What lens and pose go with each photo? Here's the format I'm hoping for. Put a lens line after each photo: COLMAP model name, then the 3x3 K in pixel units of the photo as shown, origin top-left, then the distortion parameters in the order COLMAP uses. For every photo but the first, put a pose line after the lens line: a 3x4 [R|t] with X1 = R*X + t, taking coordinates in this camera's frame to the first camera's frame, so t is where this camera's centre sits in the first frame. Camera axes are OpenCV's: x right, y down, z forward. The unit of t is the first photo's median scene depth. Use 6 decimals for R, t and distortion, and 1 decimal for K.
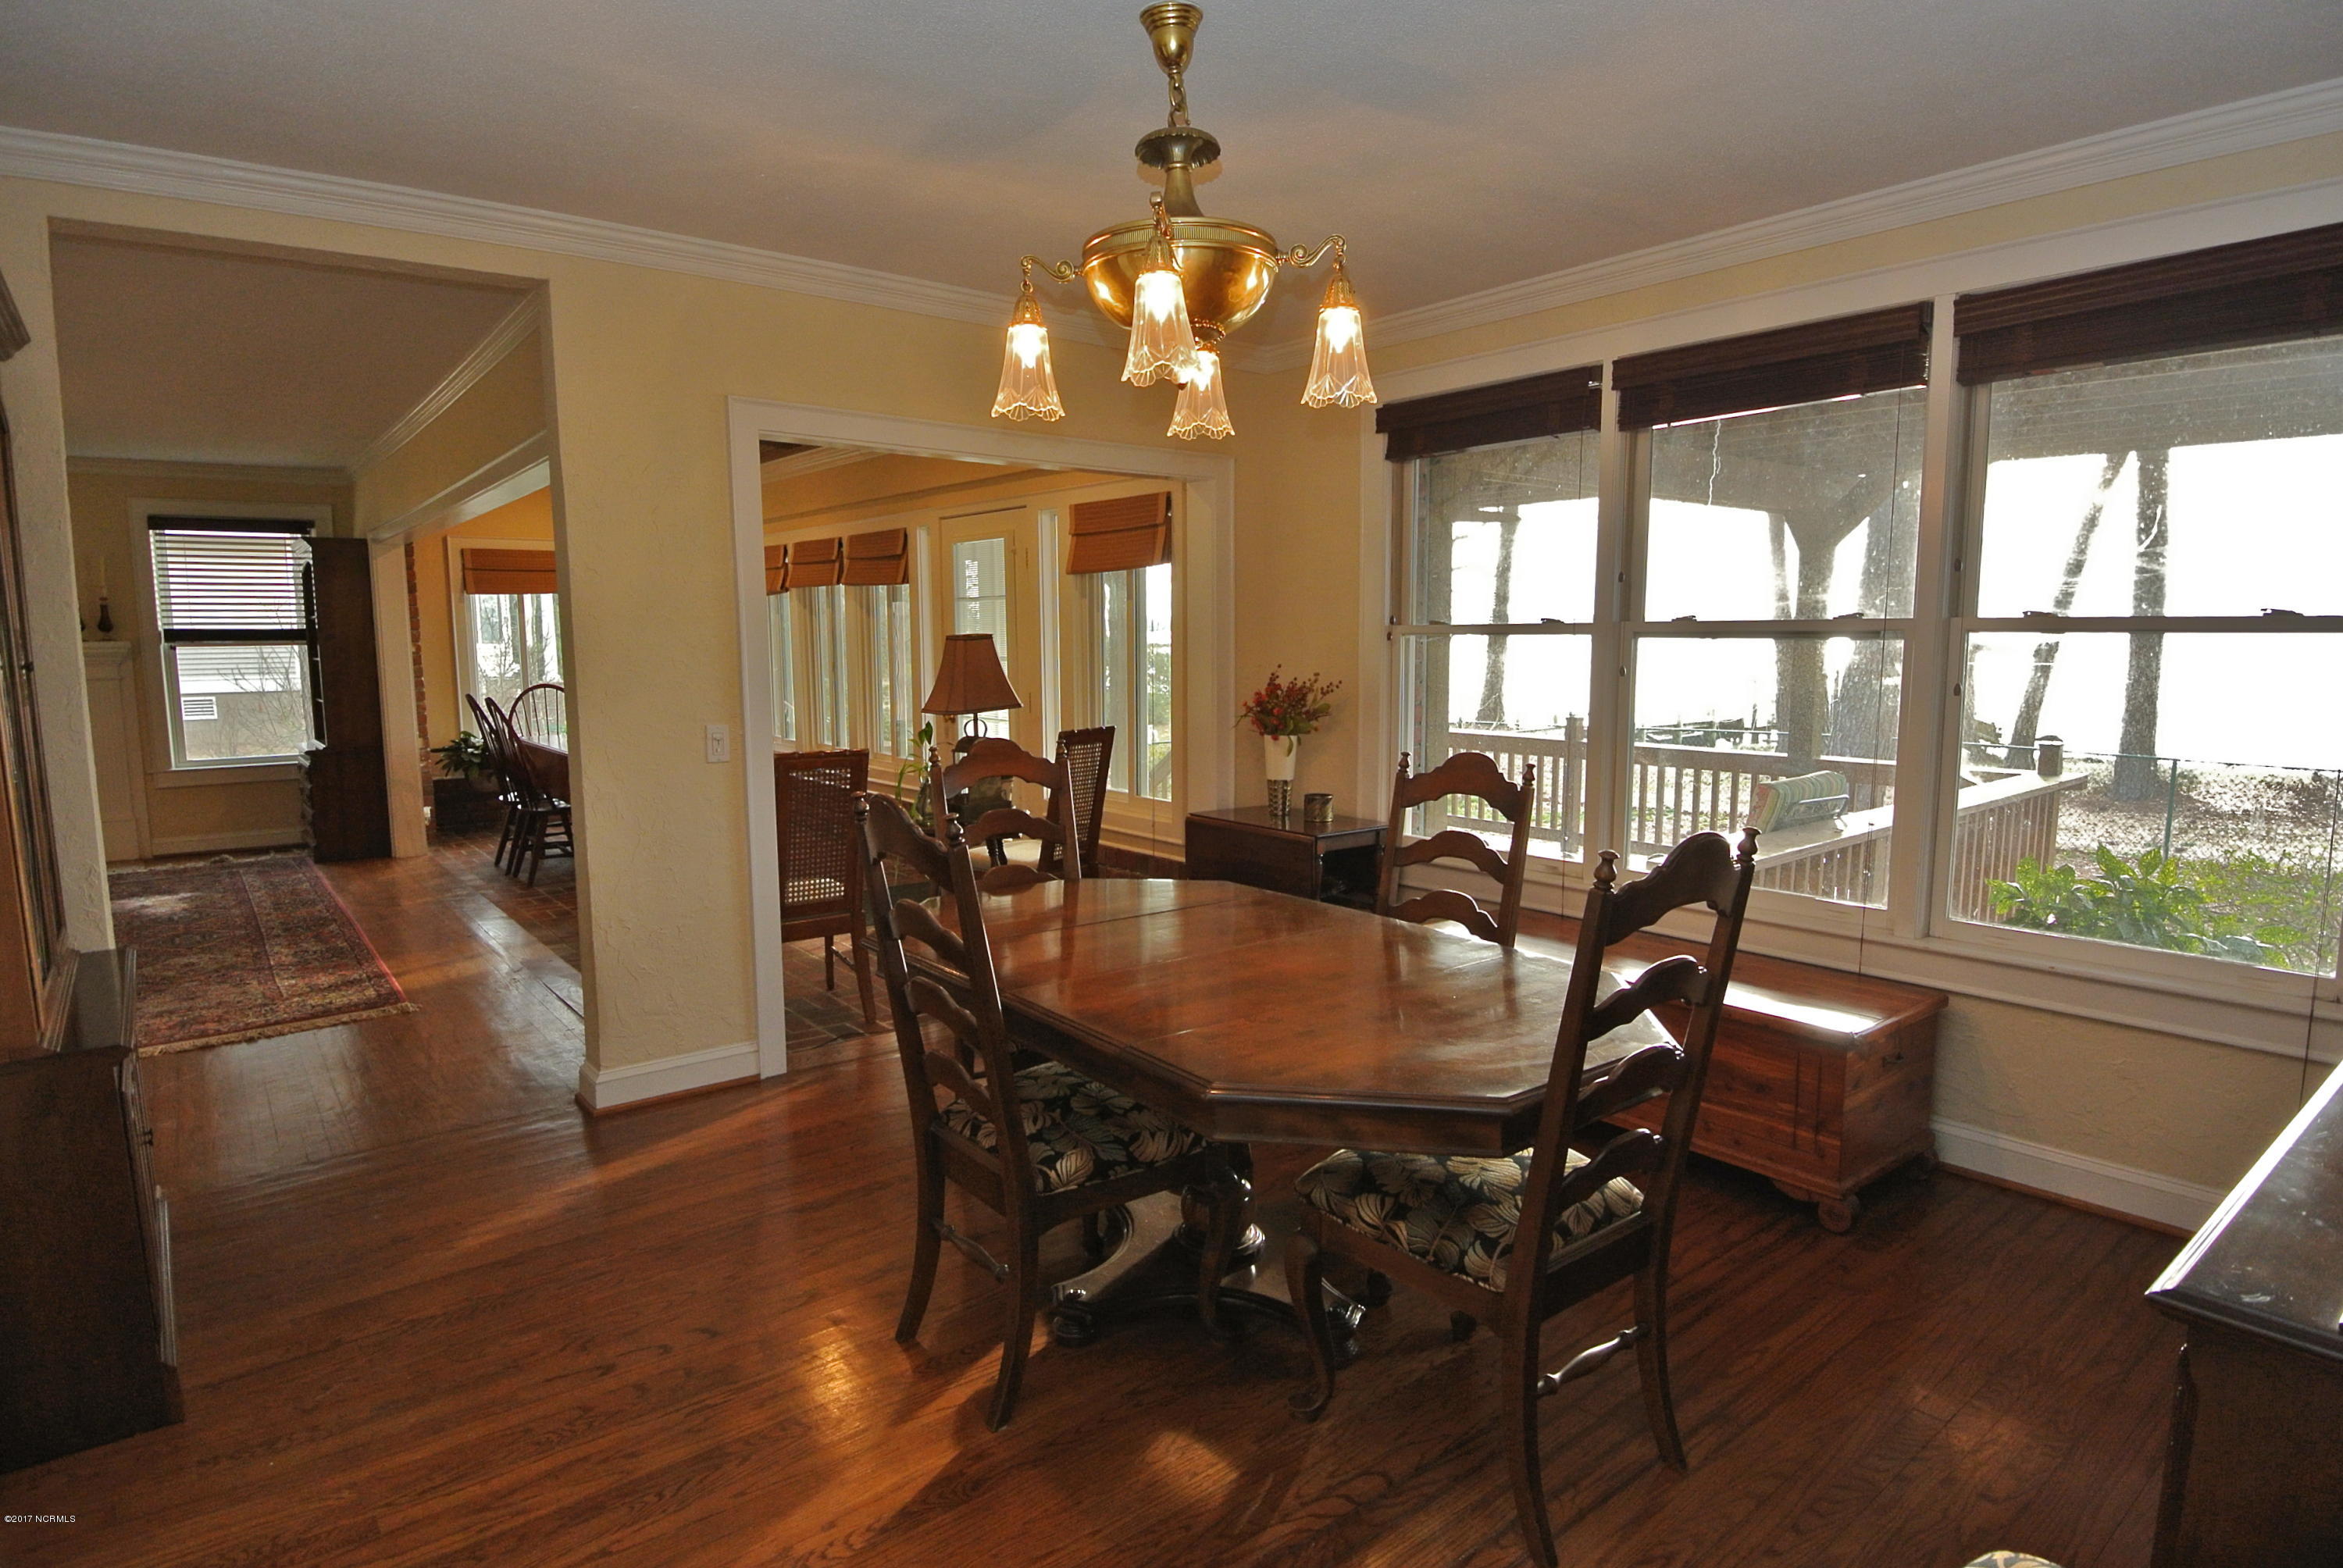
lens RADIAL K [[1255.6, 0, 1169.9], [0, 1255.6, 802.5], [0, 0, 1]] dist [-0.011204, -0.019054]
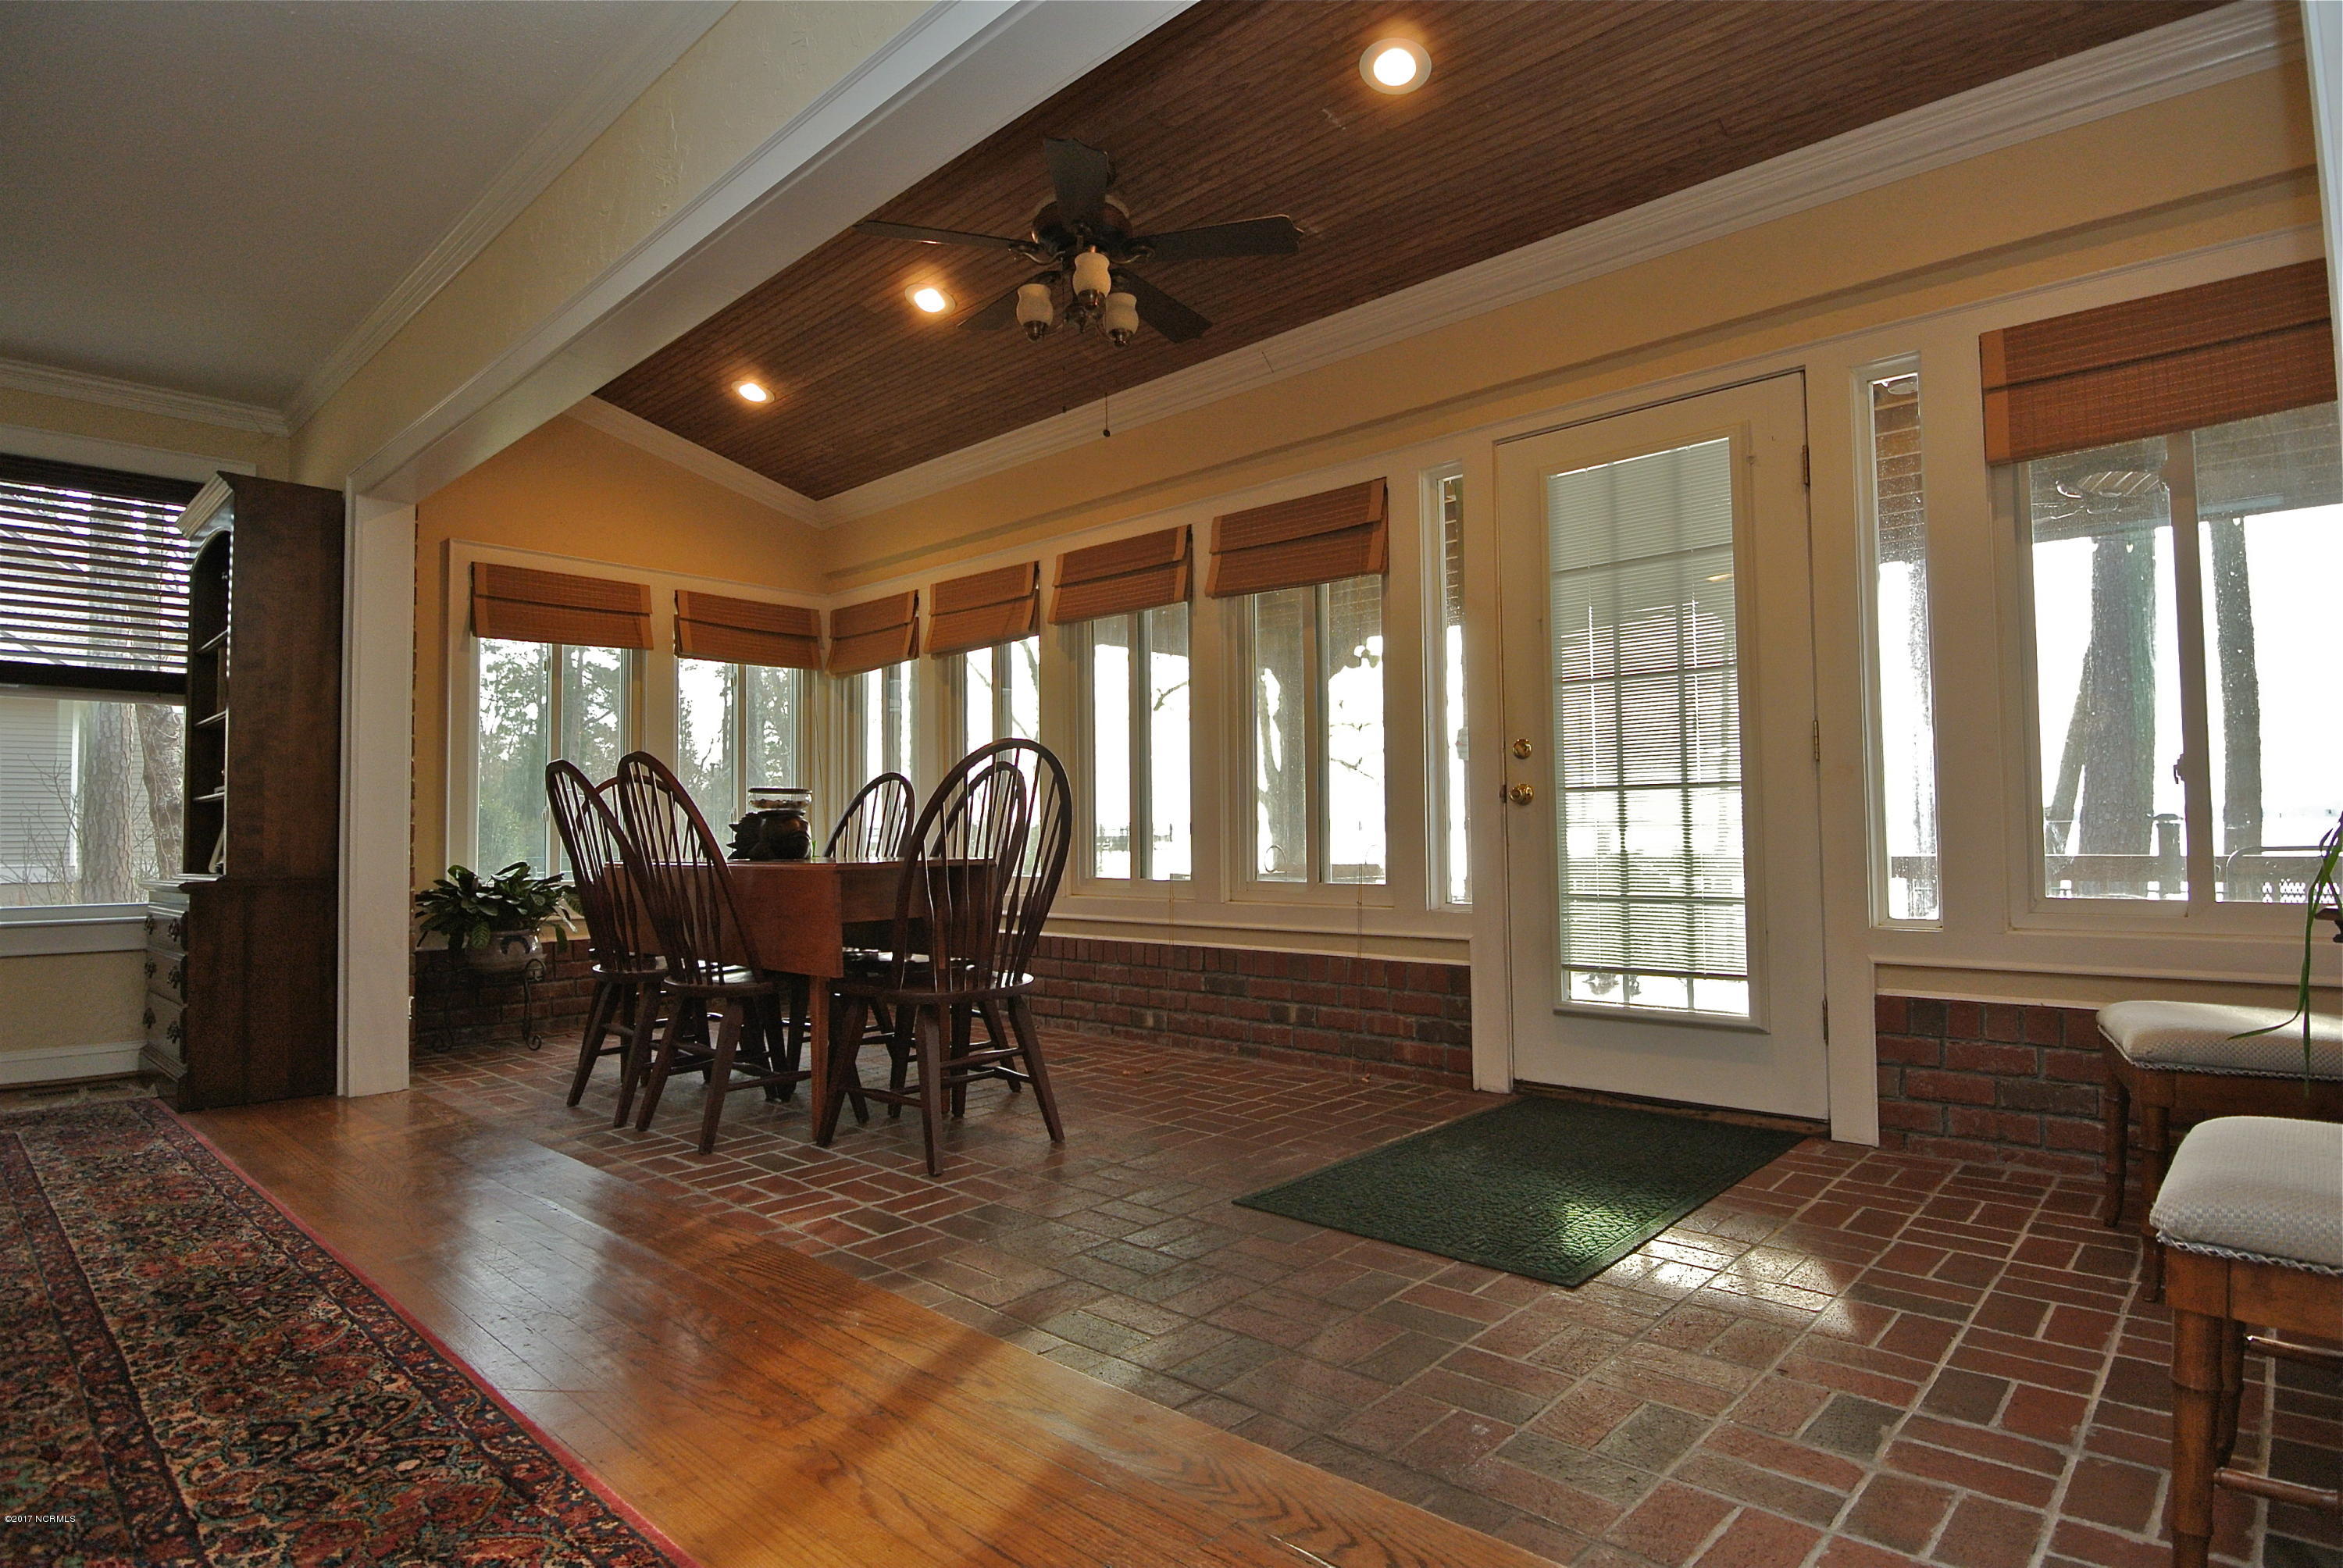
lens RADIAL K [[1255.6, 0, 1188.8], [0, 1255.6, 776.1], [0, 0, 1]] dist [-0.011204, -0.019054]
pose [[0.990374, -0.001179, 0.138412, -0.353144], [0.025877, 0.983911, -0.176774, 0.014253], [-0.135977, 0.178654, 0.974471, 0.441614]]
